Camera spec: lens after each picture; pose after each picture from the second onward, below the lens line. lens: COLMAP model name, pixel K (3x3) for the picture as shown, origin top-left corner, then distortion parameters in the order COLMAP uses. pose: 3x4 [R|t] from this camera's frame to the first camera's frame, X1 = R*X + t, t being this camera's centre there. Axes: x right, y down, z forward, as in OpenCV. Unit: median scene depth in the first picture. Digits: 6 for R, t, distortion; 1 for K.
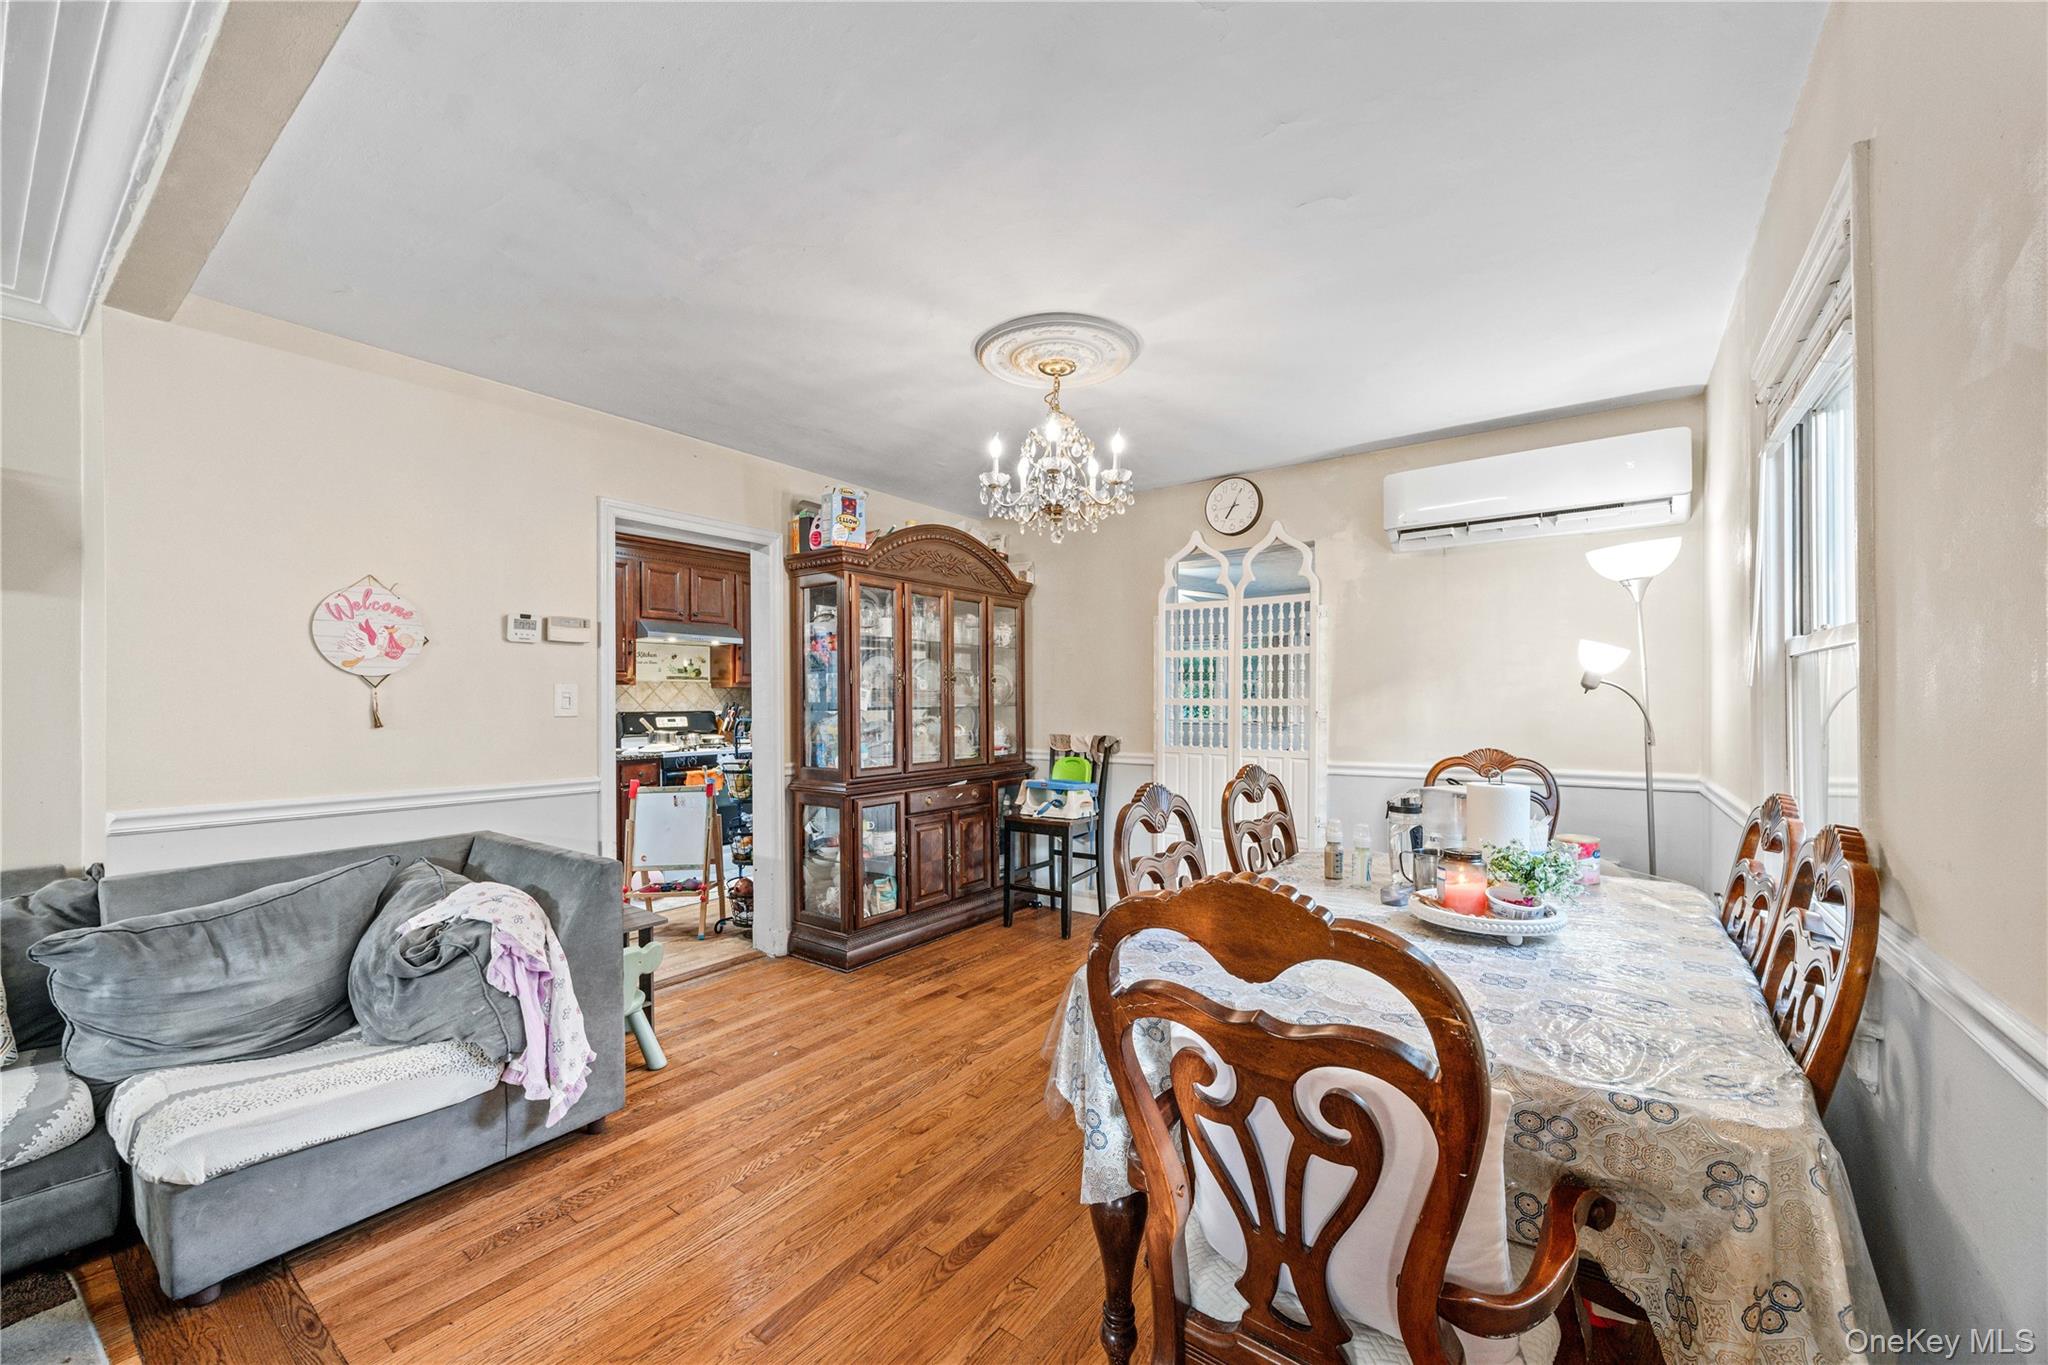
lens RADIAL K [[799.2, 0, 1017.0], [0, 799.2, 703.0], [0, 0, 1]] dist [0.002619, 0.001003]
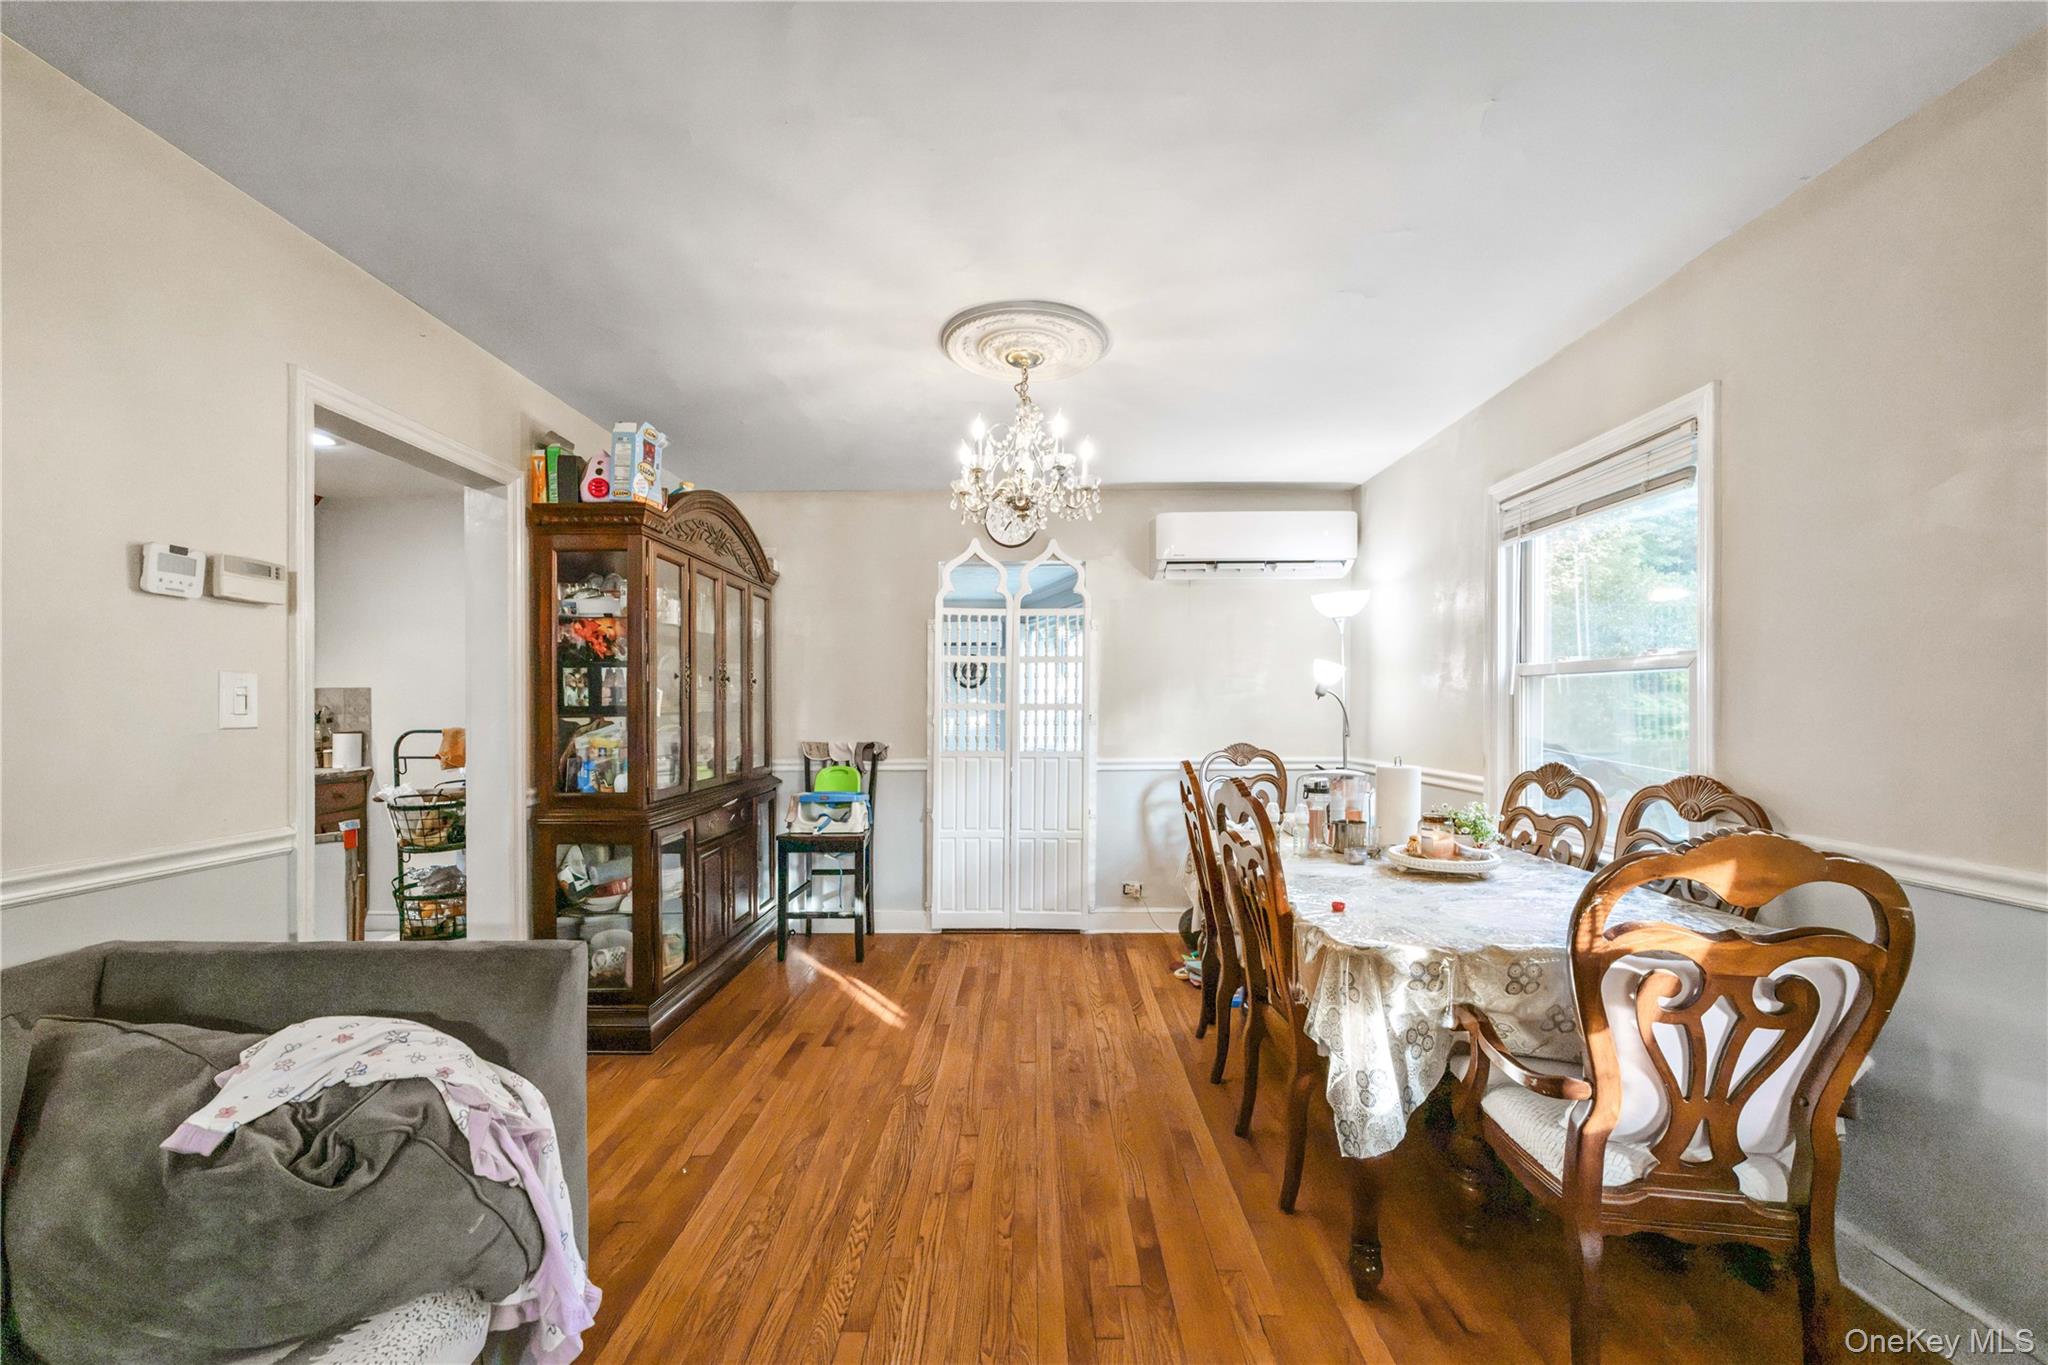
lens RADIAL K [[799.2, 0, 1029.2], [0, 799.2, 716.0], [0, 0, 1]] dist [0.002619, 0.001003]
pose [[0.810361, -0.005347, 0.585907, -0.329295], [0.000570, 0.999965, 0.008336, 0.002348], [-0.585931, -0.006421, 0.810336, 0.137000]]
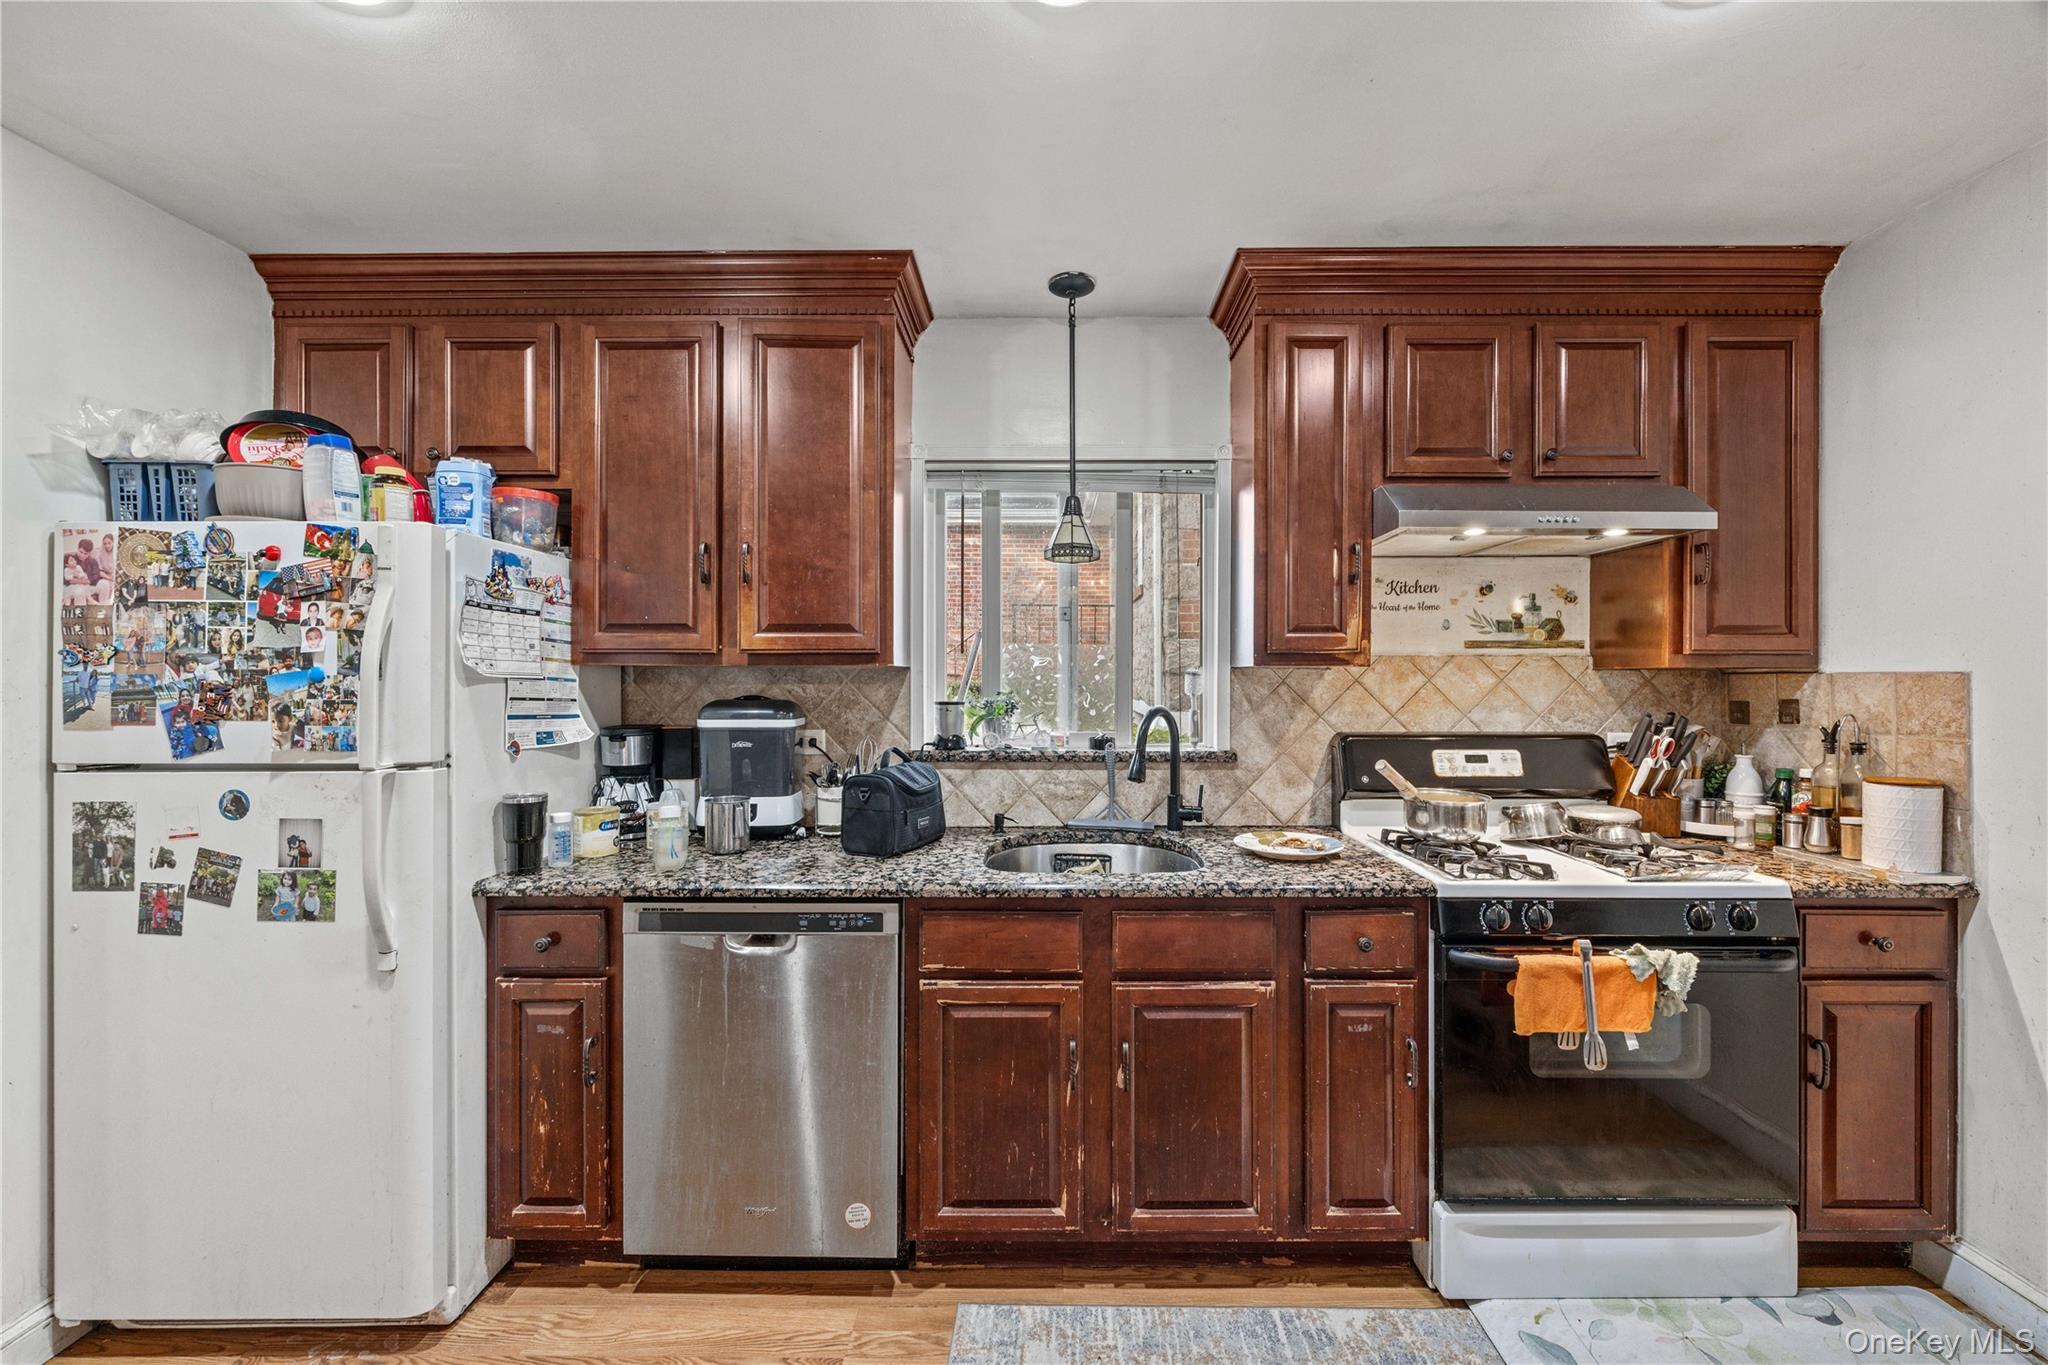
lens RADIAL K [[799.2, 0, 1033.3], [0, 799.2, 683.1], [0, 0, 1]] dist [0.002619, 0.001003]
pose [[0.588834, 0.004339, -0.808242, -0.365707], [-0.001199, 0.999989, 0.004495, -0.021977], [0.808253, -0.001677, 0.588833, 0.889174]]
